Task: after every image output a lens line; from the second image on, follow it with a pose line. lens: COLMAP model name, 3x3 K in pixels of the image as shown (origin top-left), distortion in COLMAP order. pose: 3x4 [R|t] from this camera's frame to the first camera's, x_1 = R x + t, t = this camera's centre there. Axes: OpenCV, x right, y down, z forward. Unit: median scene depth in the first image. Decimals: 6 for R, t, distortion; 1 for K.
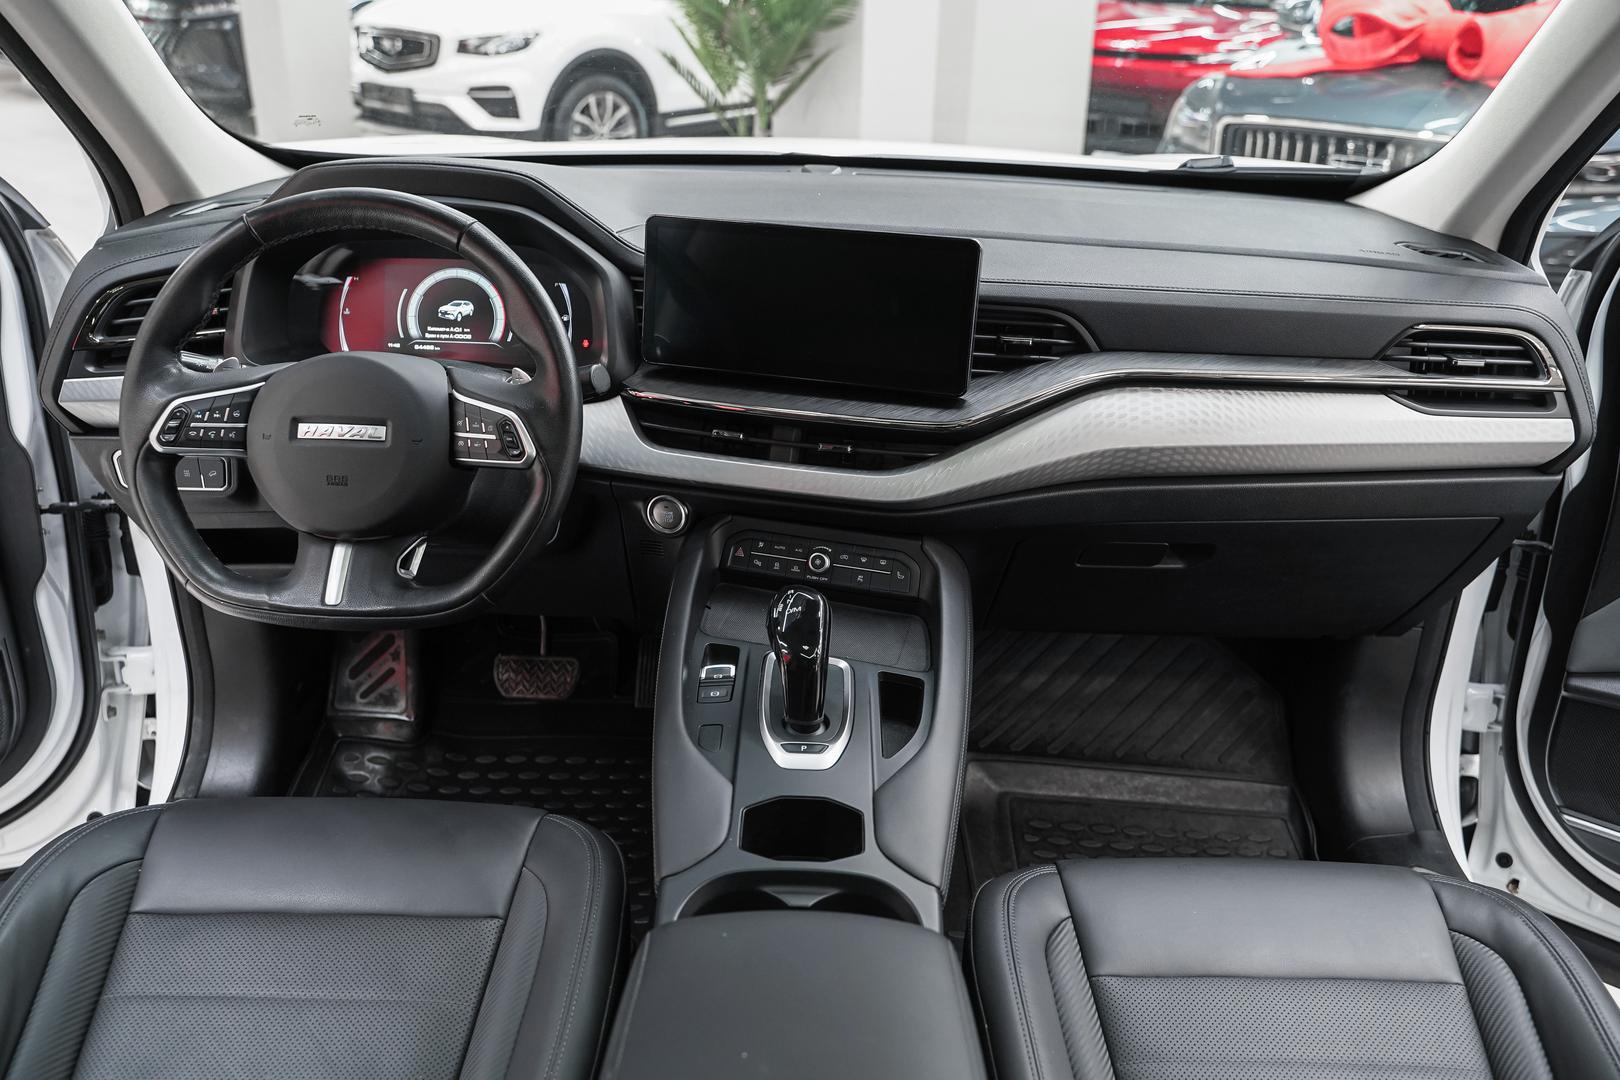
lens RADIAL K [[1307.0, 0, 794.1], [0, 1307.0, 536.5], [0, 0, 1]] dist [-0.003441, -0.003100]
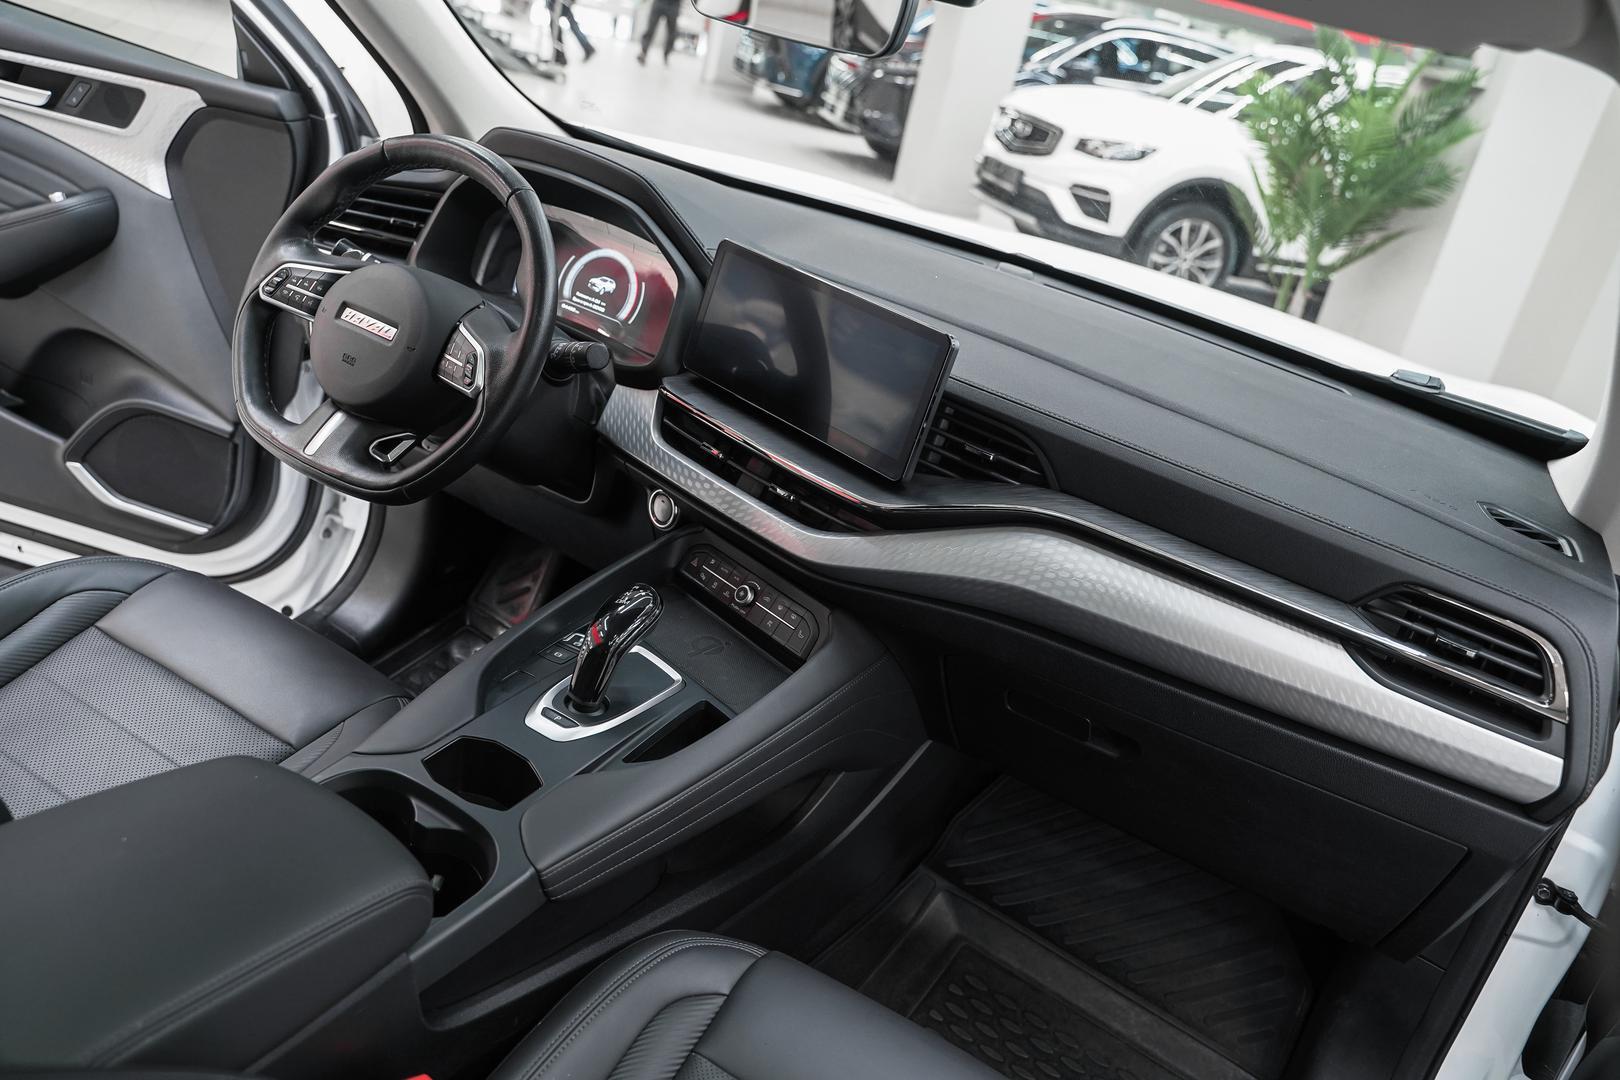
lens RADIAL K [[1307.0, 0, 801.0], [0, 1307.0, 536.4], [0, 0, 1]] dist [-0.003441, -0.003100]
pose [[0.850837, 0.344103, -0.397077, 0.455220], [-0.373414, 0.927657, 0.003766, -0.044002], [0.369647, 0.145070, 0.917778, 0.064335]]
